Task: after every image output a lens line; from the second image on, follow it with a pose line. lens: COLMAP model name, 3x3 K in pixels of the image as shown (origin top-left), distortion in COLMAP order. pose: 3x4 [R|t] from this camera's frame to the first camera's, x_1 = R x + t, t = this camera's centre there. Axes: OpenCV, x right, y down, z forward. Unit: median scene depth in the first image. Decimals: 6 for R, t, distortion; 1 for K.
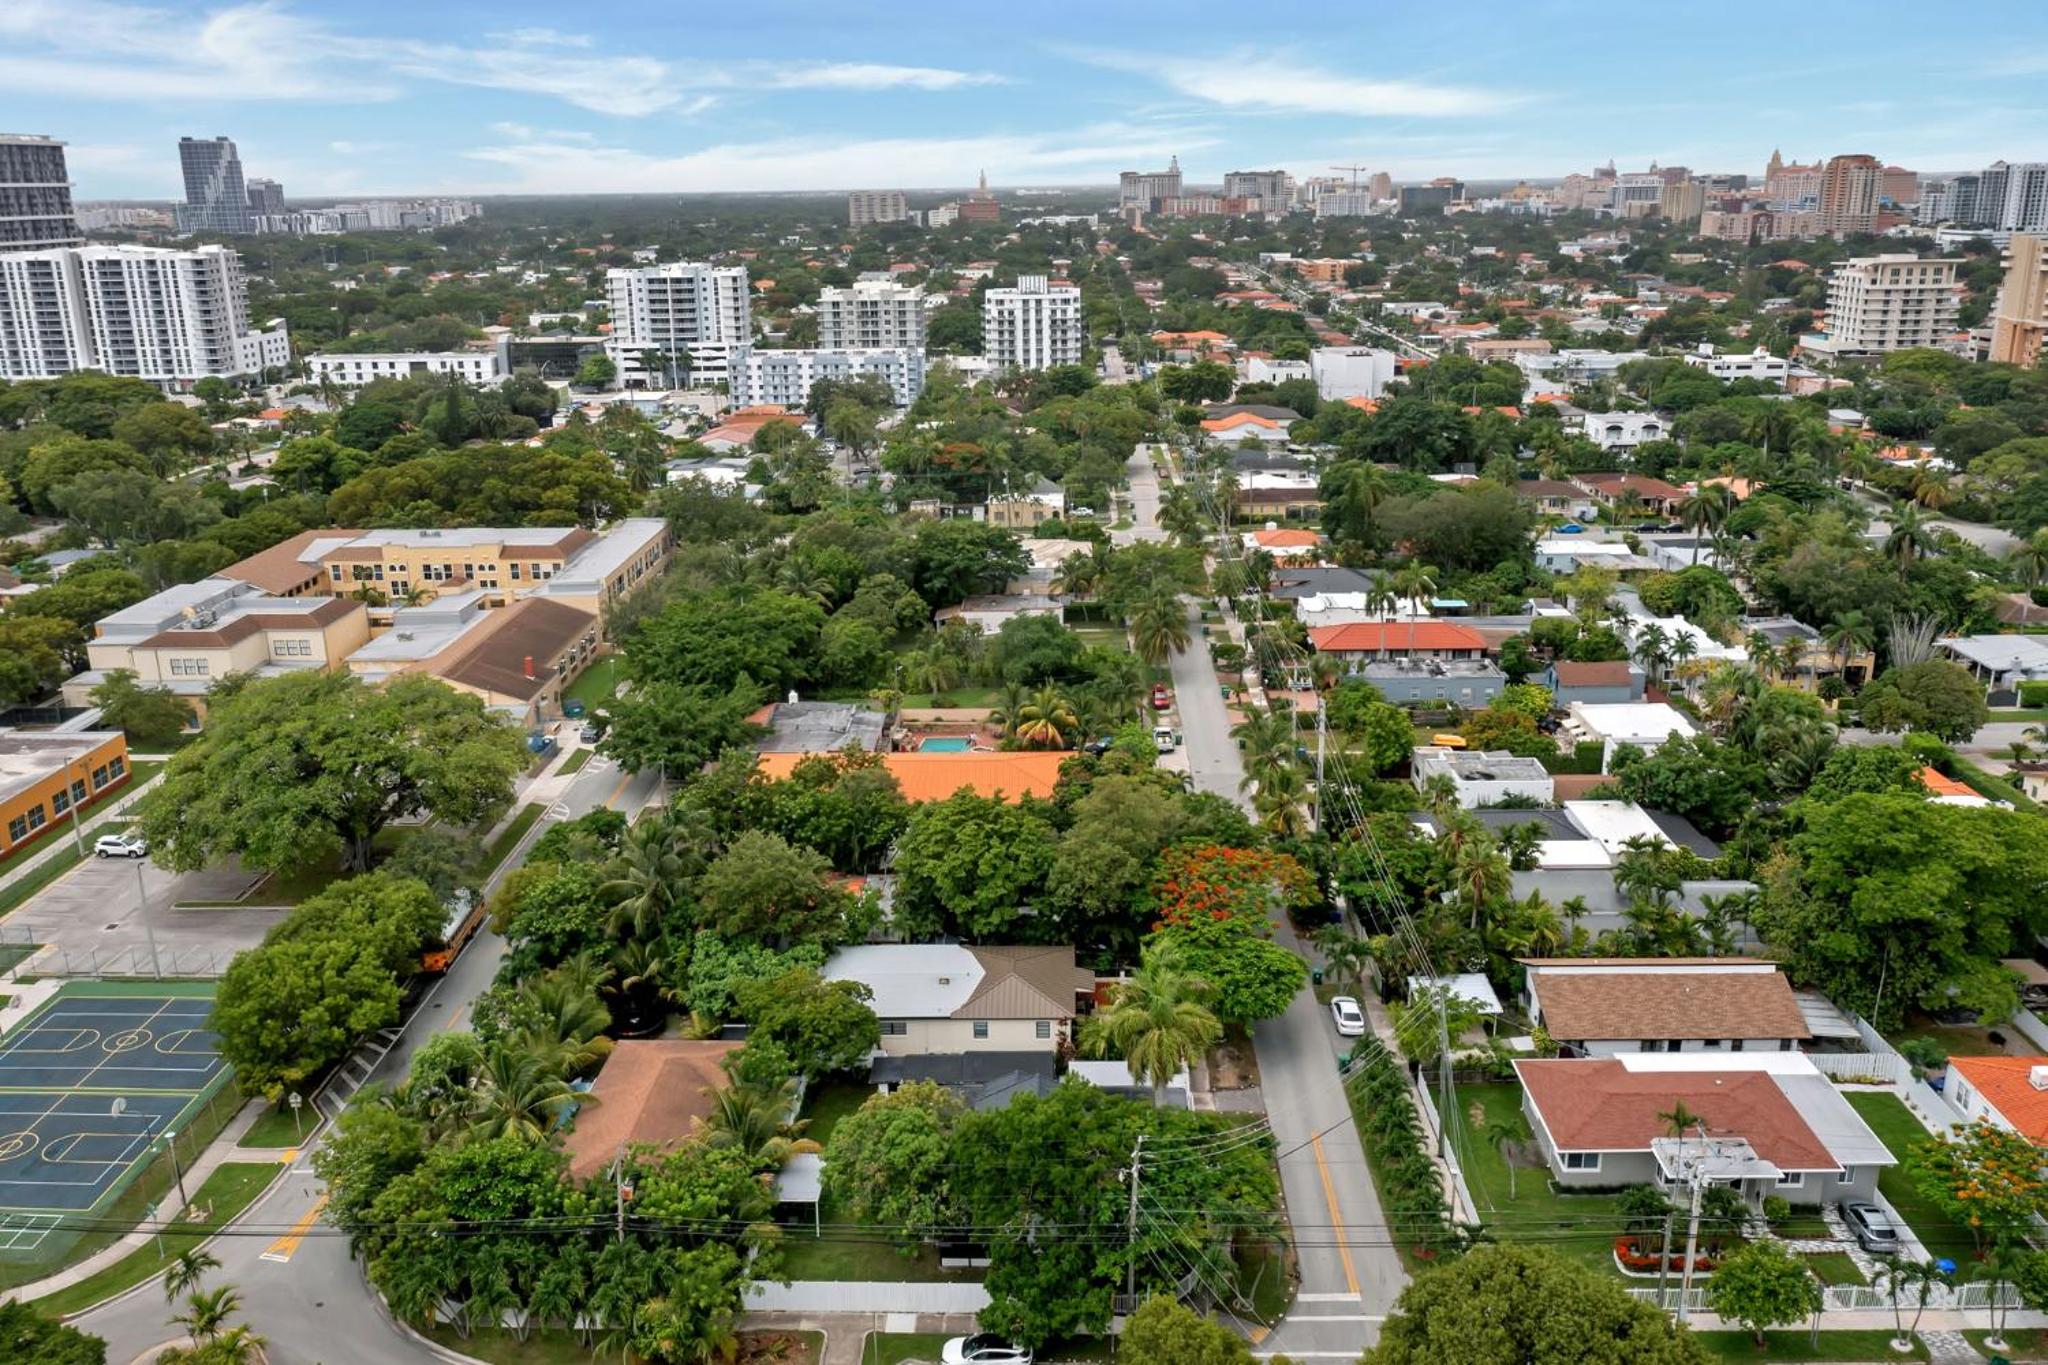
lens RADIAL K [[1647.3, 0, 1033.1], [0, 1647.3, 682.8], [0, 0, 1]] dist [0.001429, 0.004615]
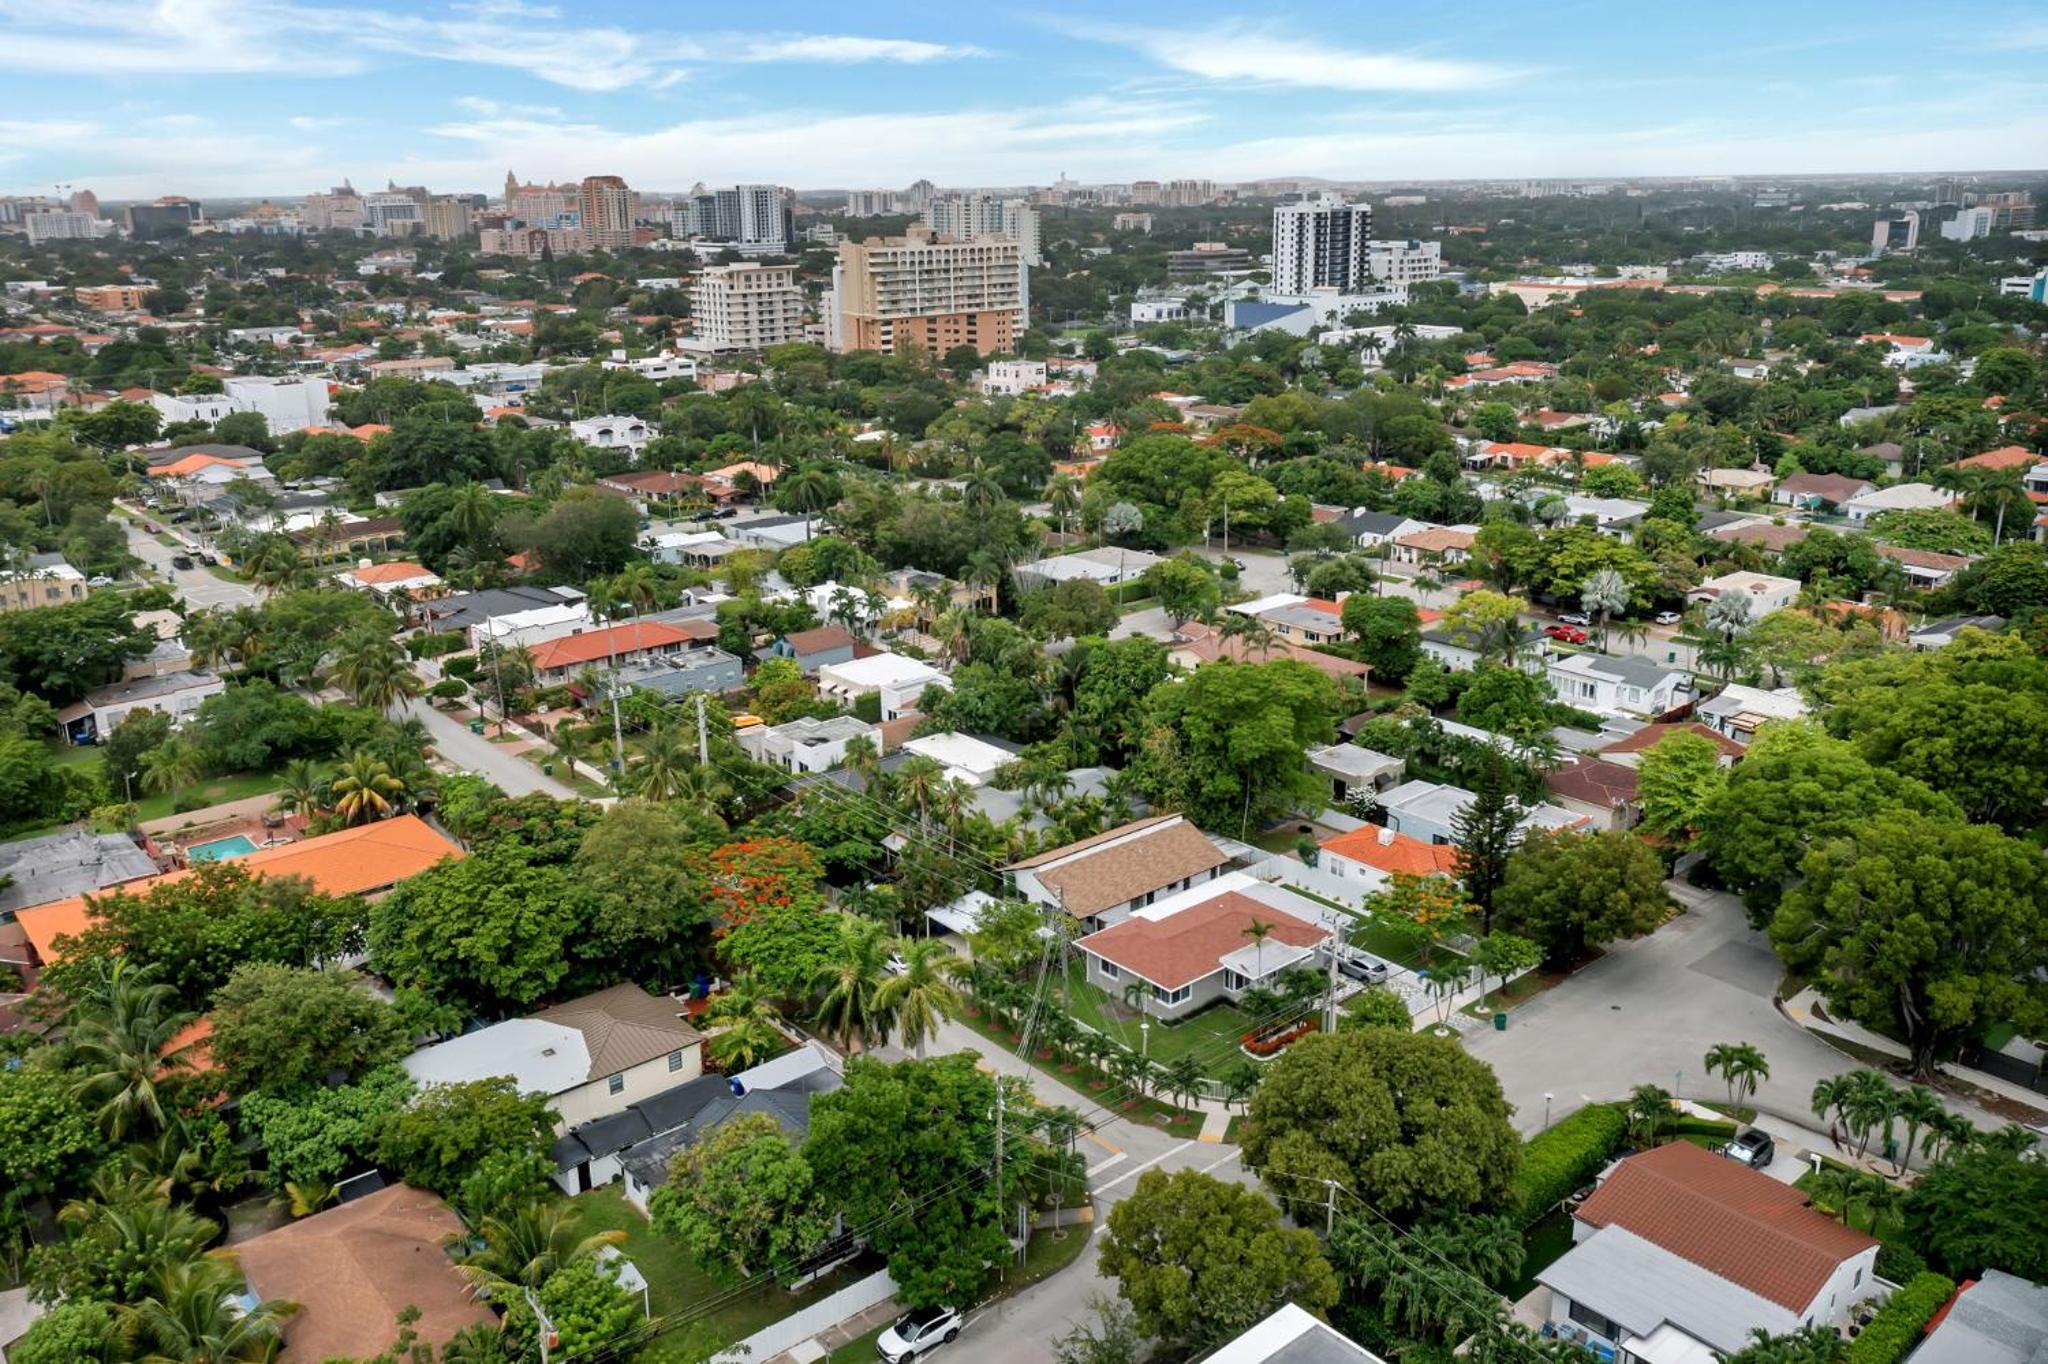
lens RADIAL K [[1647.3, 0, 1033.1], [0, 1647.3, 682.3], [0, 0, 1]] dist [0.001429, 0.004615]
pose [[0.744787, -0.187619, 0.640384, -0.108987], [0.194912, 0.978976, 0.060131, -0.006525], [-0.638202, 0.080034, 0.765697, 0.028150]]
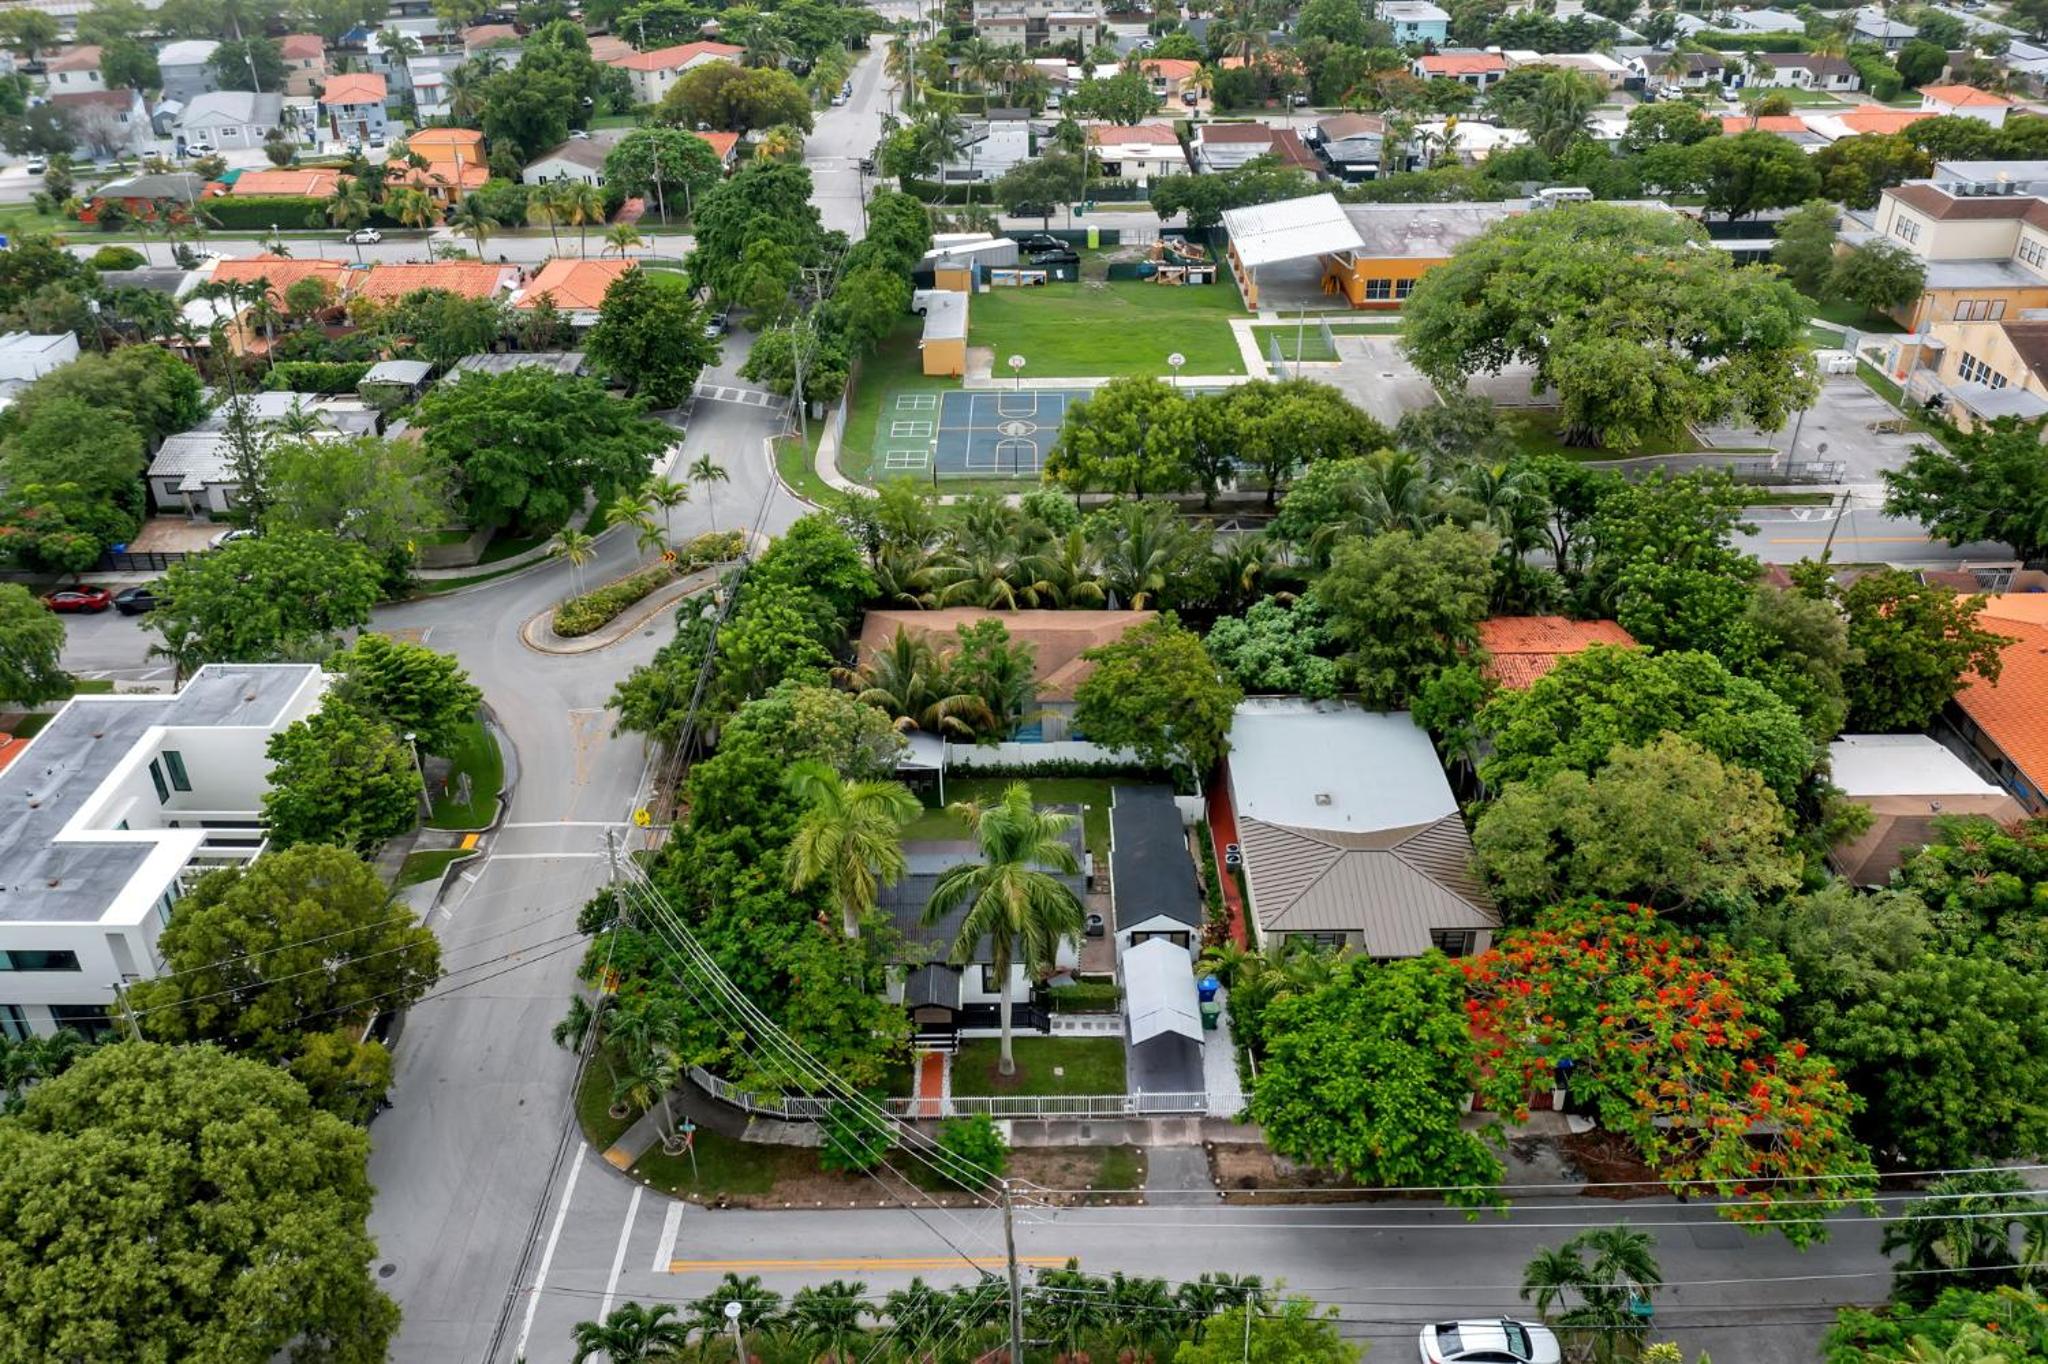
lens RADIAL K [[1624.1, 0, 1033.3], [0, 1624.1, 687.8], [0, 0, 1]] dist [-0.002274, 0.002458]
pose [[0.020816, 0.522737, -0.852240, 0.136031], [-0.280846, 0.821159, 0.496814, -0.044739], [0.959527, 0.229006, 0.163902, 0.203748]]
